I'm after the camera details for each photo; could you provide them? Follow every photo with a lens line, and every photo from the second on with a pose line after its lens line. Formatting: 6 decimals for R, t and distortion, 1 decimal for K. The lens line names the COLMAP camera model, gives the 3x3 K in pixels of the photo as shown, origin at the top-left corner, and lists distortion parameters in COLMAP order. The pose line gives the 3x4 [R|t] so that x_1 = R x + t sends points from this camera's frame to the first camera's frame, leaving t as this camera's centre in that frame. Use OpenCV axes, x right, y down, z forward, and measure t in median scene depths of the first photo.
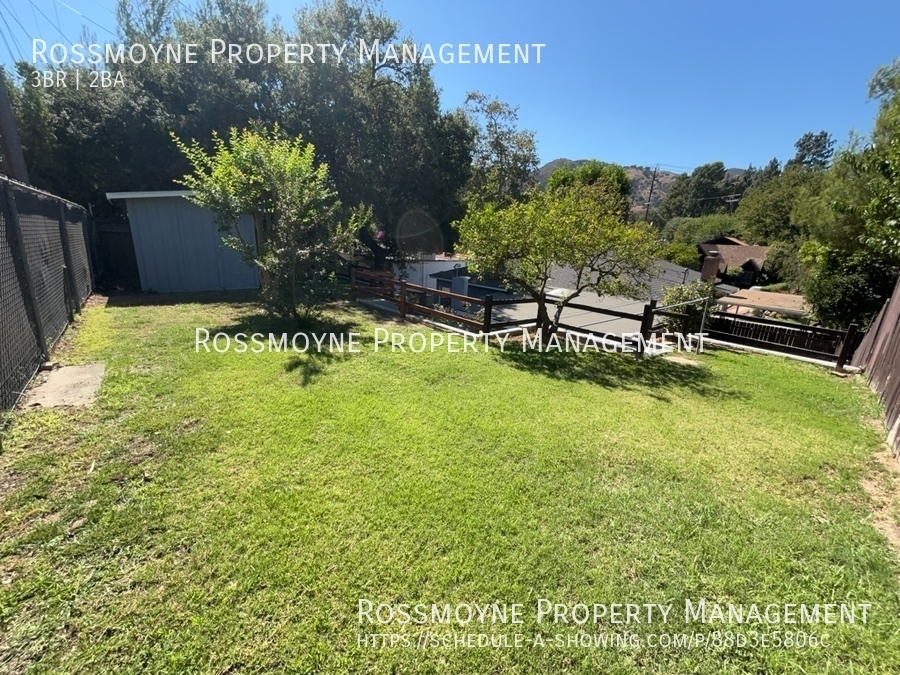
lens RADIAL K [[361.5, 0, 450.0], [0, 361.5, 337.5], [0, 0, 1]] dist [-0.003212, -0.000326]
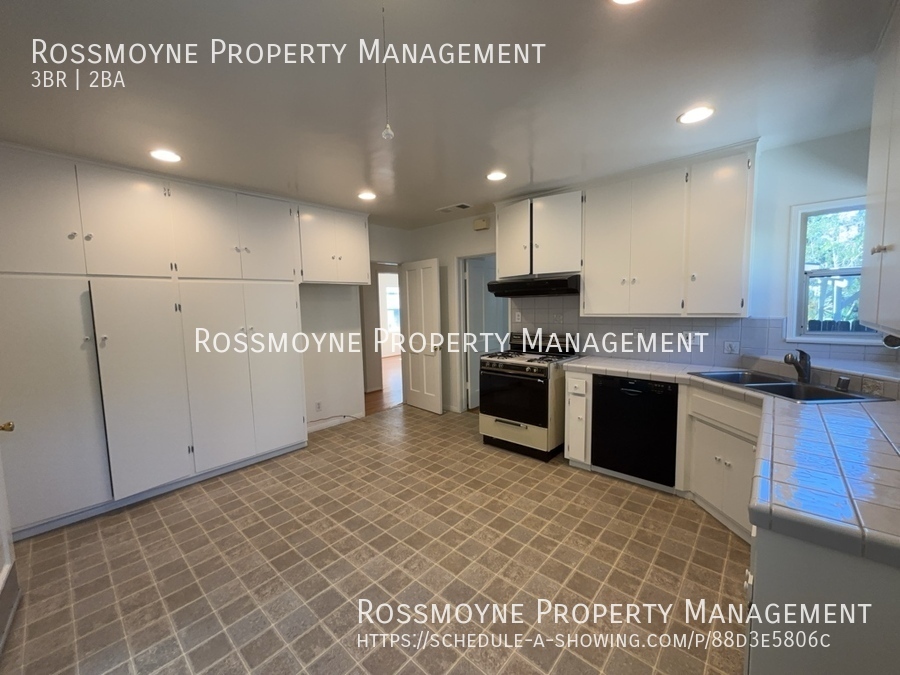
lens RADIAL K [[361.5, 0, 450.0], [0, 361.5, 337.5], [0, 0, 1]] dist [-0.003212, -0.000326]
pose [[0.999606, -0.026978, -0.007697, -0.447277], [0.026860, 0.999526, -0.015027, -0.791629], [0.008098, 0.014815, 0.999857, -0.015389]]
